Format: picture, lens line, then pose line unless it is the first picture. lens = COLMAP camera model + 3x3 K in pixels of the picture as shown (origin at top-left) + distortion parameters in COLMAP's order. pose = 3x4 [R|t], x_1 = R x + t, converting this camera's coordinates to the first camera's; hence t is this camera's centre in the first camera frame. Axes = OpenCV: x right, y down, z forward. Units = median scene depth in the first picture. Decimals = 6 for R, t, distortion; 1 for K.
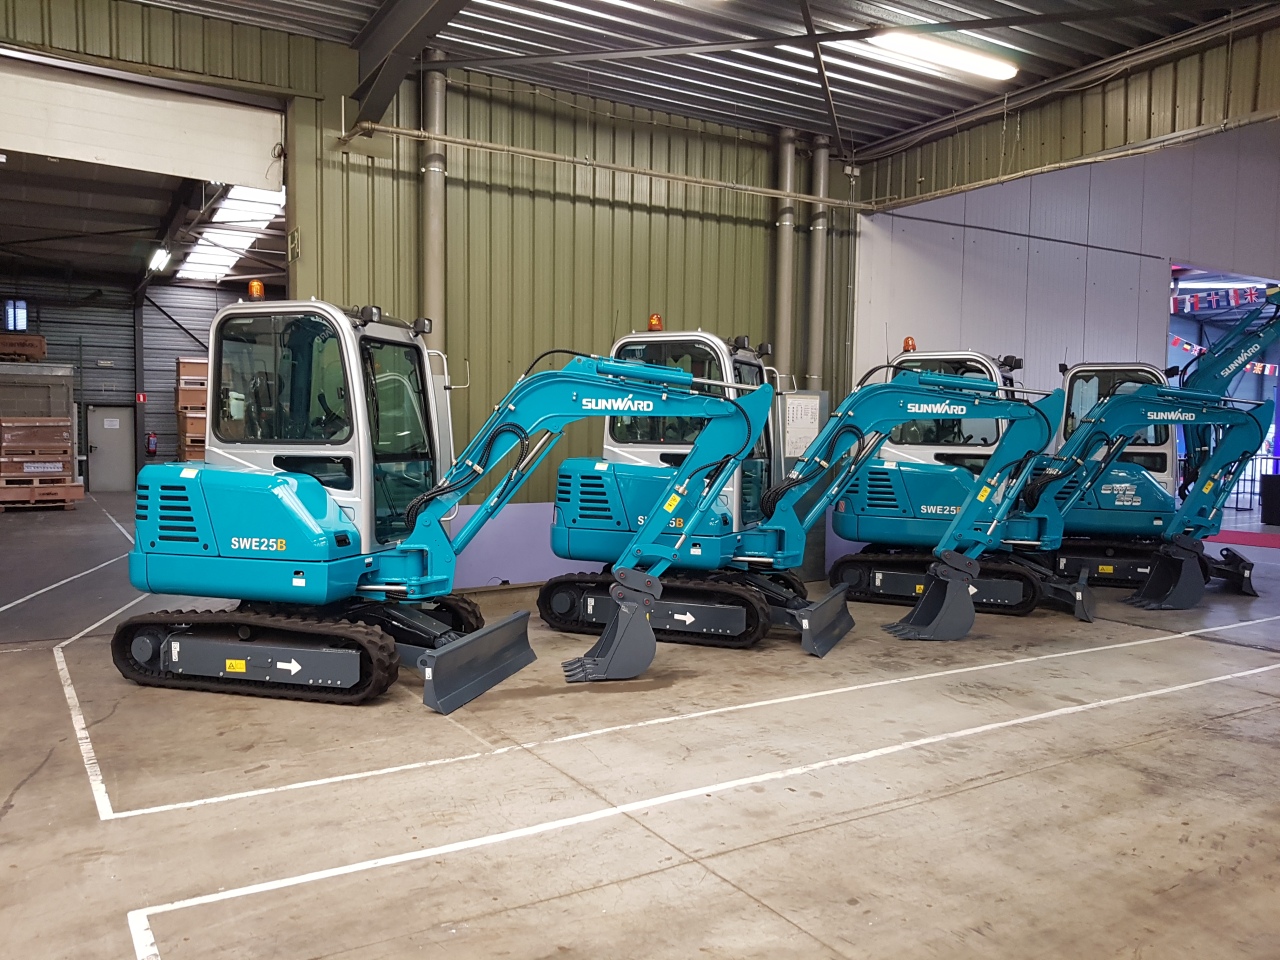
lens RADIAL K [[995.0, 0, 637.9], [0, 995.0, 487.7], [0, 0, 1]] dist [0.067270, -0.095820]
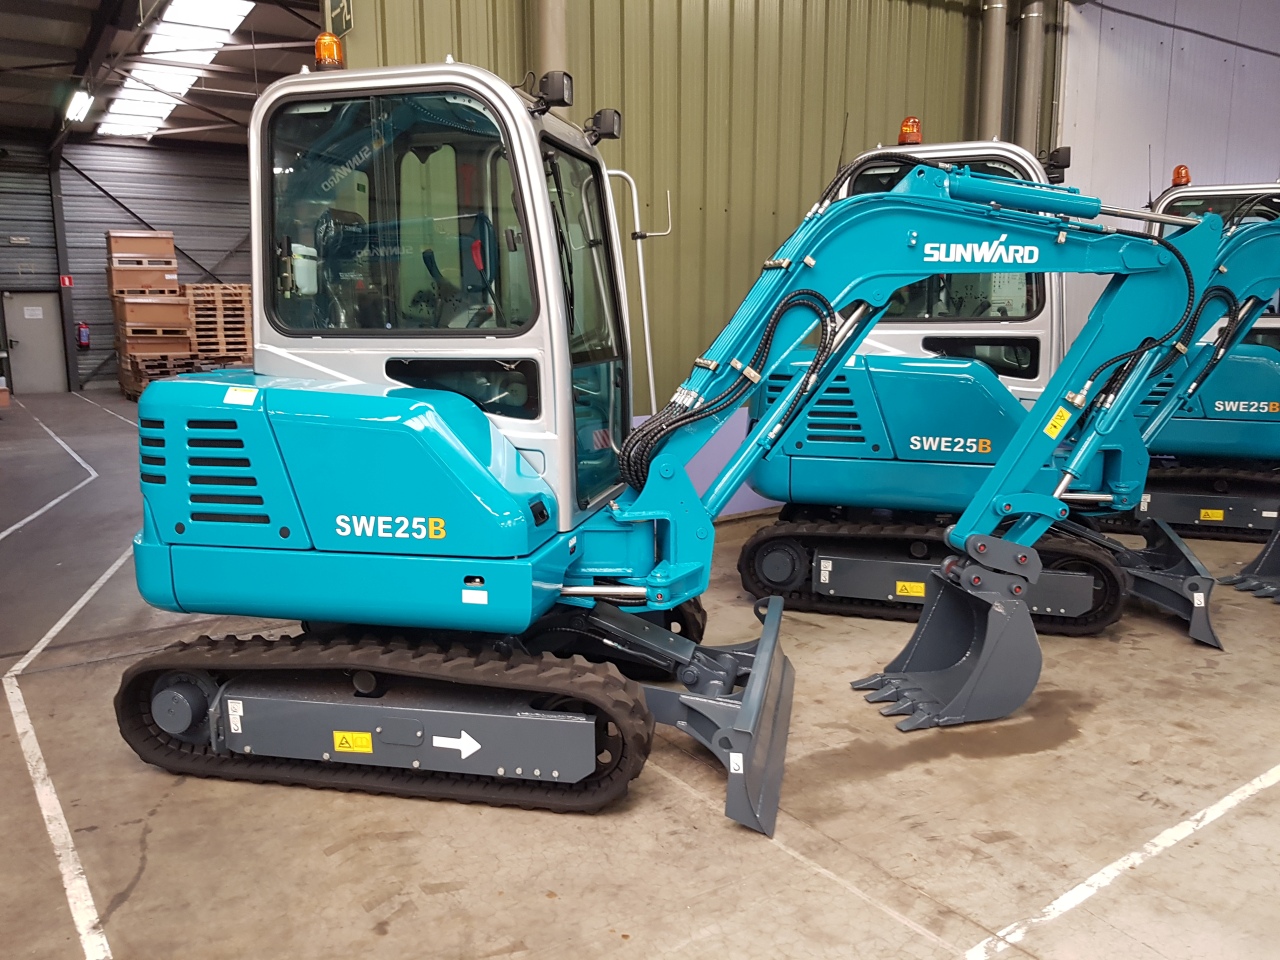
lens RADIAL K [[995.0, 0, 639.4], [0, 995.0, 480.6], [0, 0, 1]] dist [0.067270, -0.095820]
pose [[0.997853, -0.029997, 0.058216, -0.259247], [0.023370, 0.993506, 0.111355, -0.023330], [-0.061178, -0.109756, 0.992074, 0.437642]]
